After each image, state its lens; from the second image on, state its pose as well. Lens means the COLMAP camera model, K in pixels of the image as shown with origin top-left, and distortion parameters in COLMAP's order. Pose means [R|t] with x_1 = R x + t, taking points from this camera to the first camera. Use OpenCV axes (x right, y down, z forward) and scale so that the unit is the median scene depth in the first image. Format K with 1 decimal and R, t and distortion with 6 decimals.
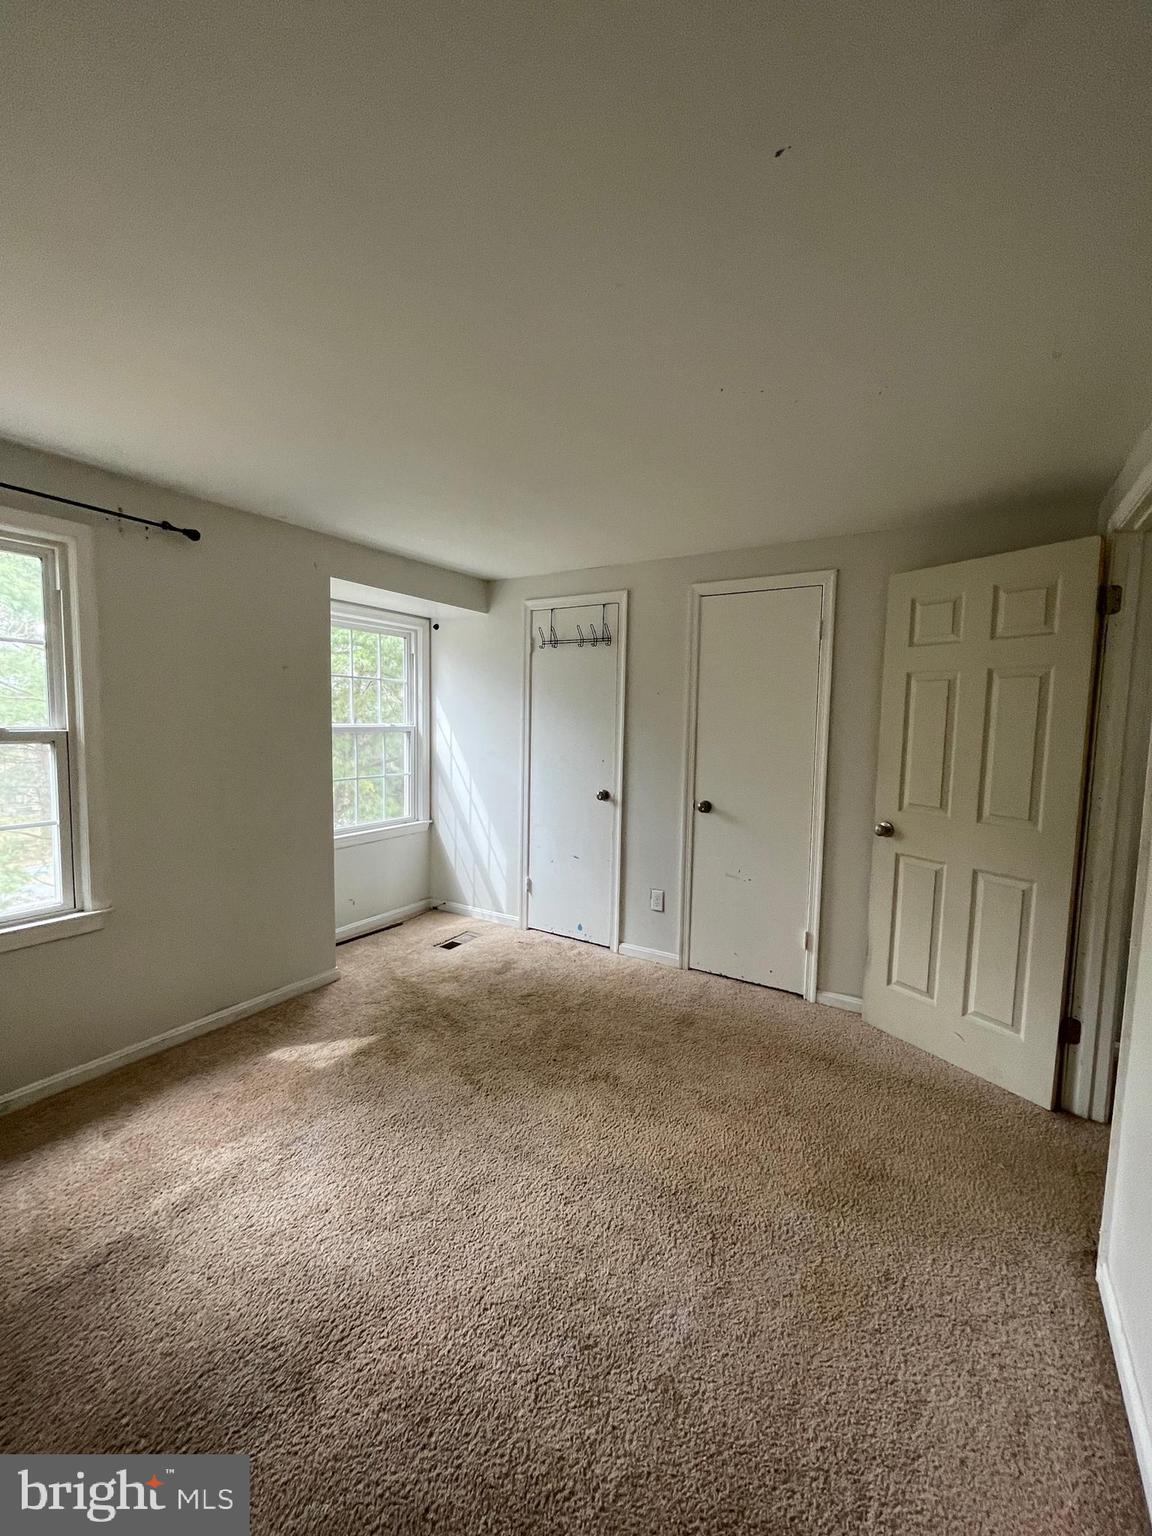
lens RADIAL K [[619.9, 0, 576.0], [0, 619.9, 768.0], [0, 0, 1]] dist [0.000297, -0.002090]
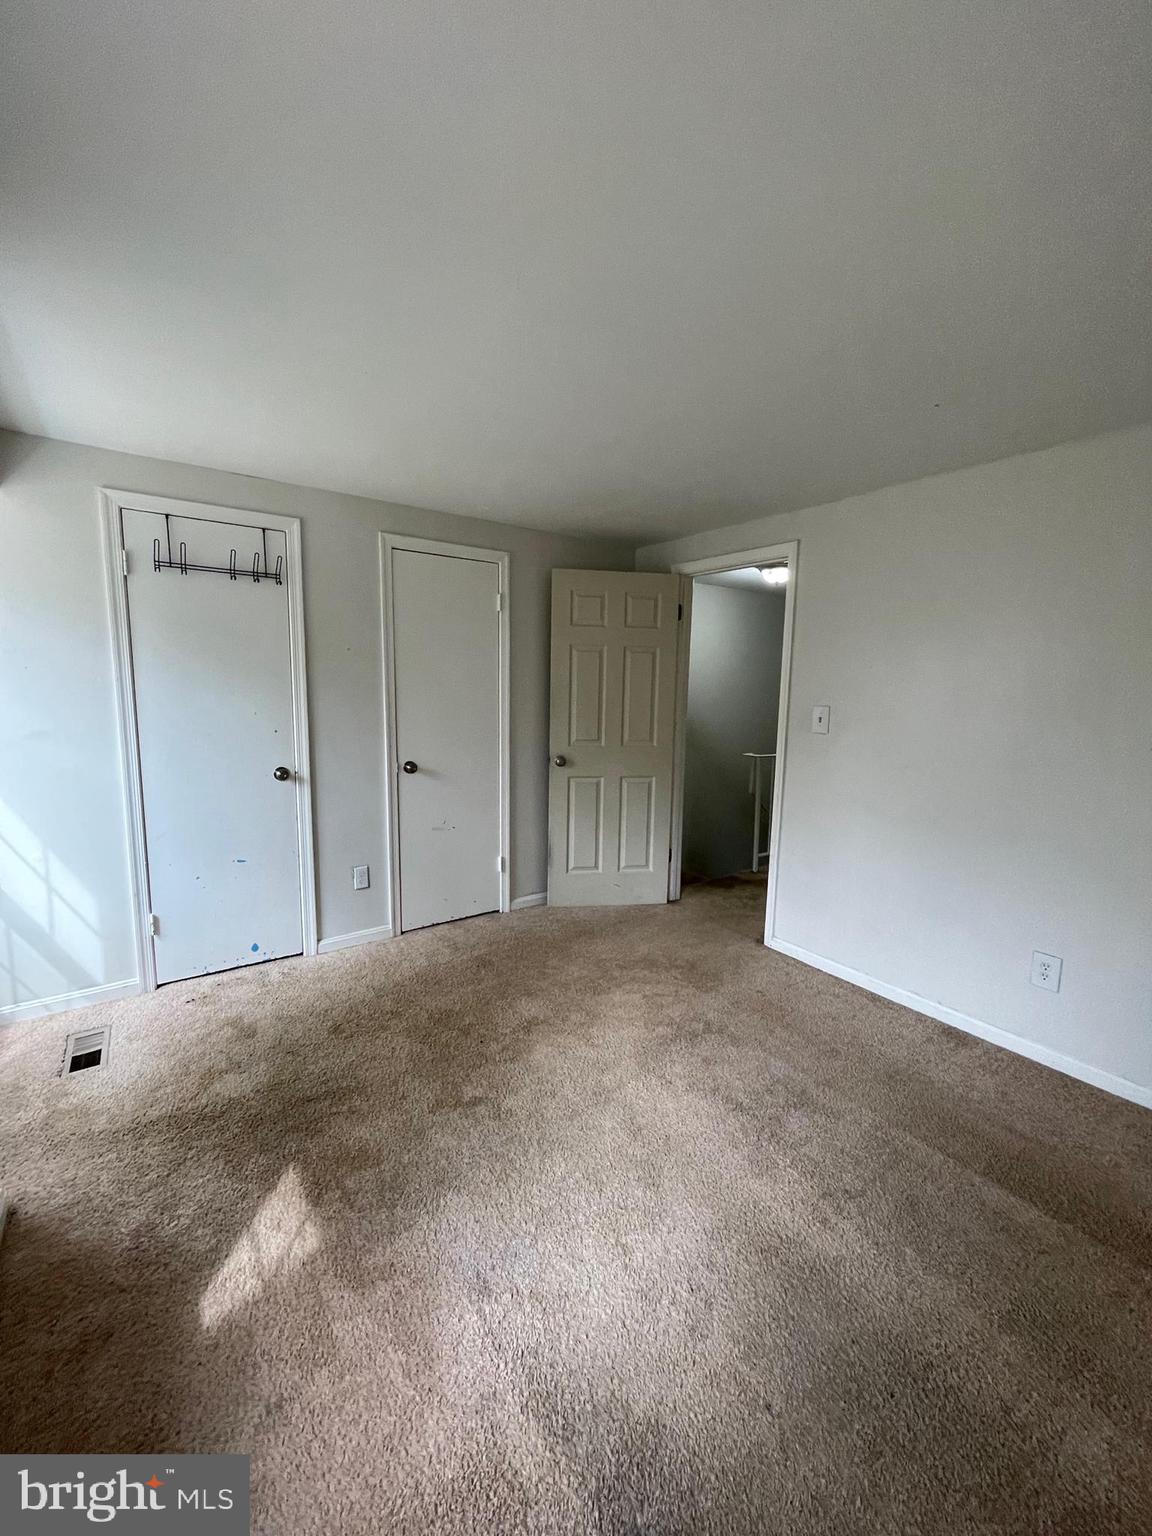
lens RADIAL K [[619.9, 0, 576.0], [0, 619.9, 768.0], [0, 0, 1]] dist [0.000297, -0.002090]
pose [[0.379111, -0.138099, 0.914988, -0.617611], [0.066578, 0.990309, 0.121882, -0.040591], [-0.922953, 0.014711, 0.384631, 0.384807]]
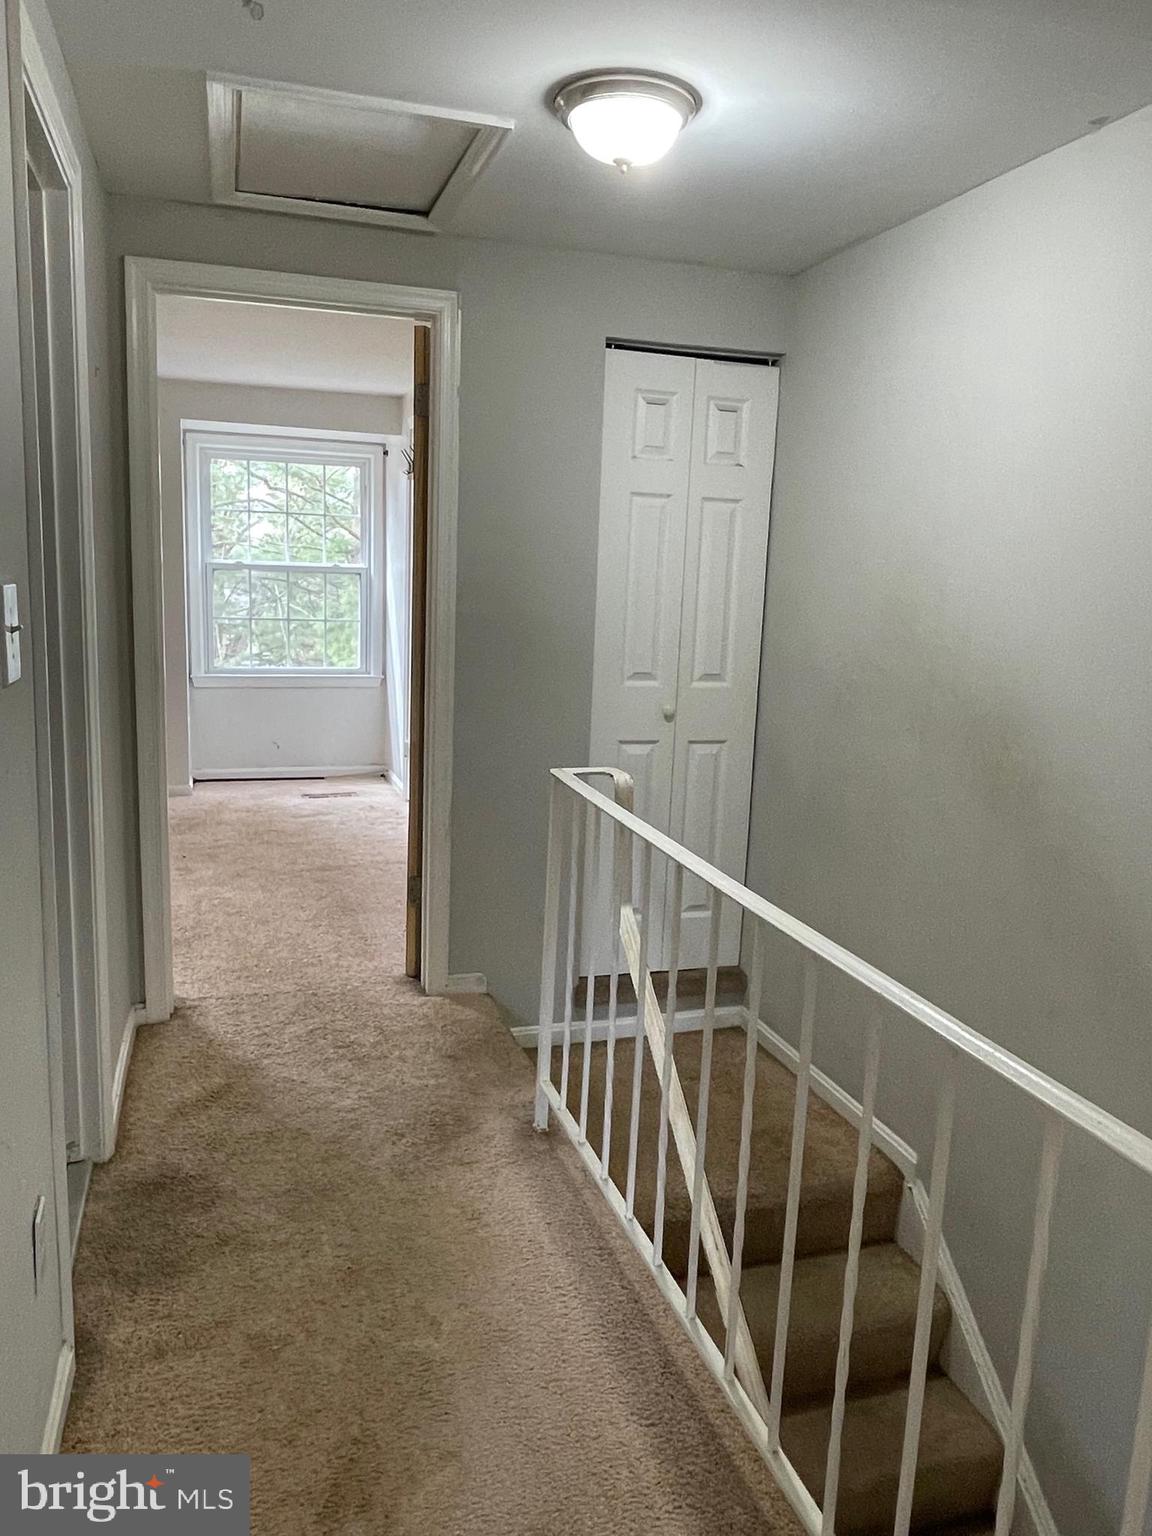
lens RADIAL K [[1112.1, 0, 576.0], [0, 1112.1, 768.0], [0, 0, 1]] dist [-0.005703, -0.000828]
pose [[0.764951, 0.127201, -0.631403, 1.364705], [-0.076648, 0.991317, 0.106848, 0.033102], [0.639512, -0.033338, 0.768058, -0.066021]]
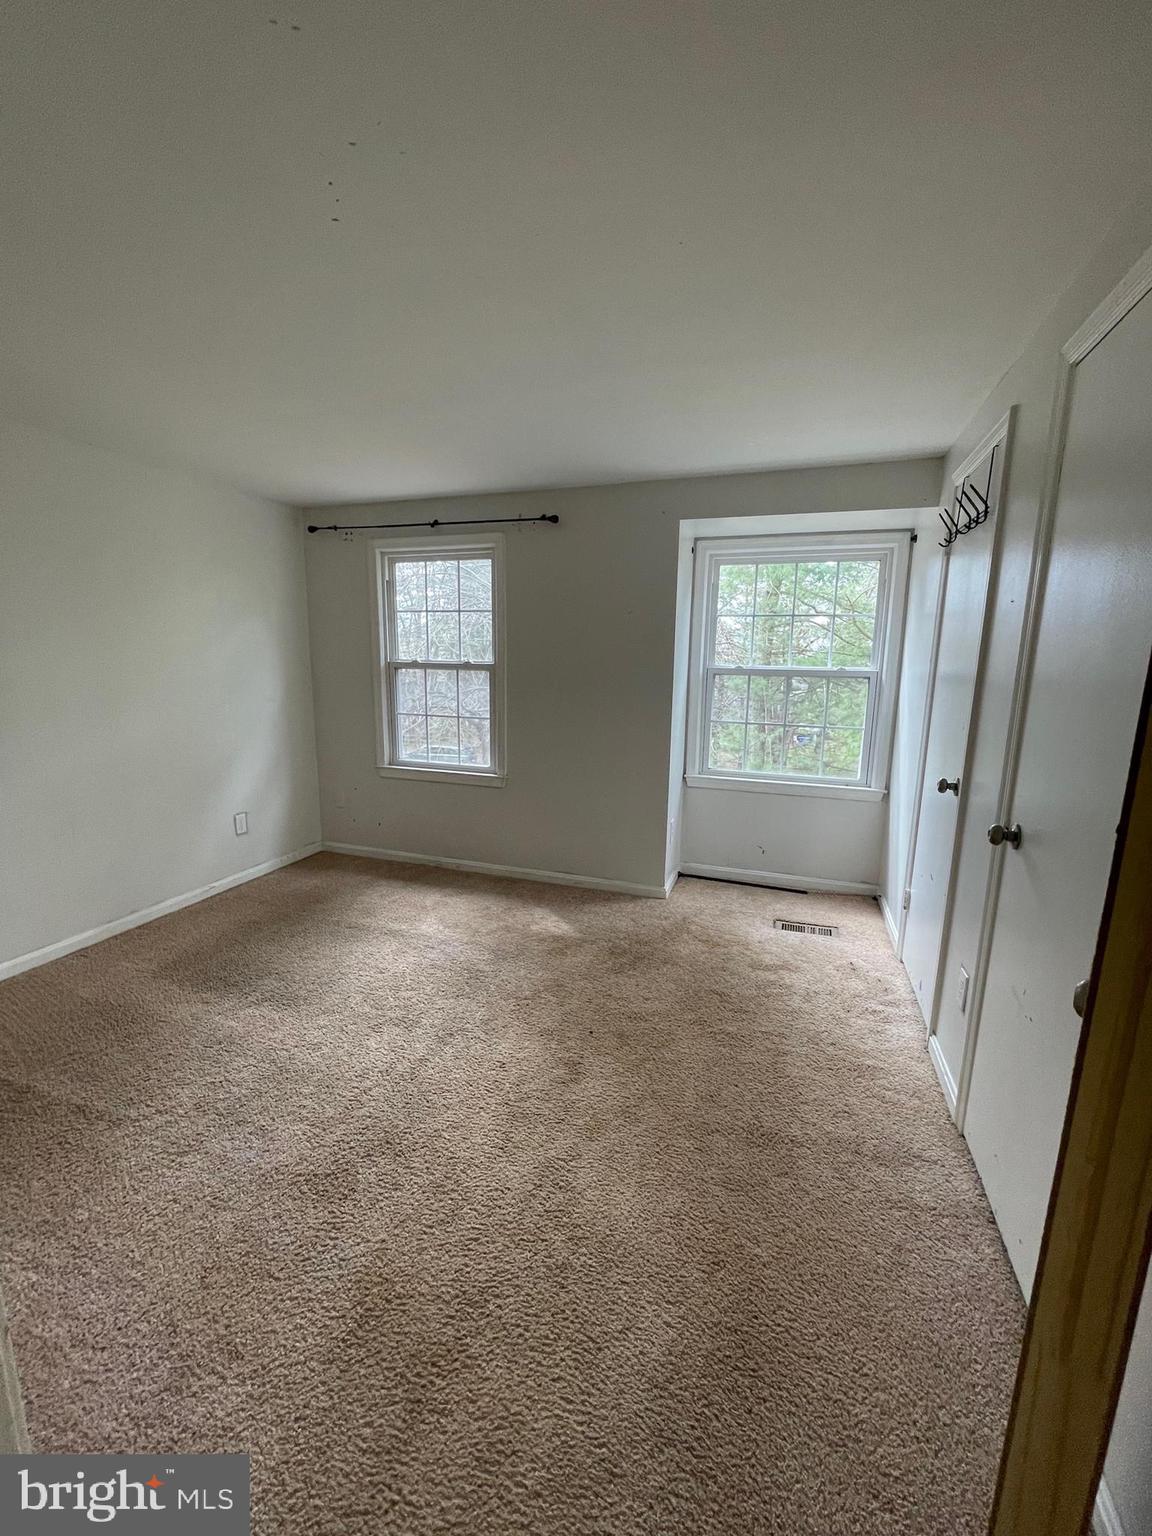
lens RADIAL K [[619.9, 0, 576.0], [0, 619.9, 768.0], [0, 0, 1]] dist [0.000297, -0.002090]
pose [[0.229924, 0.156910, -0.960476, 0.597188], [-0.092150, 0.985993, 0.139019, -0.025017], [0.968836, 0.056544, 0.241162, 0.574920]]
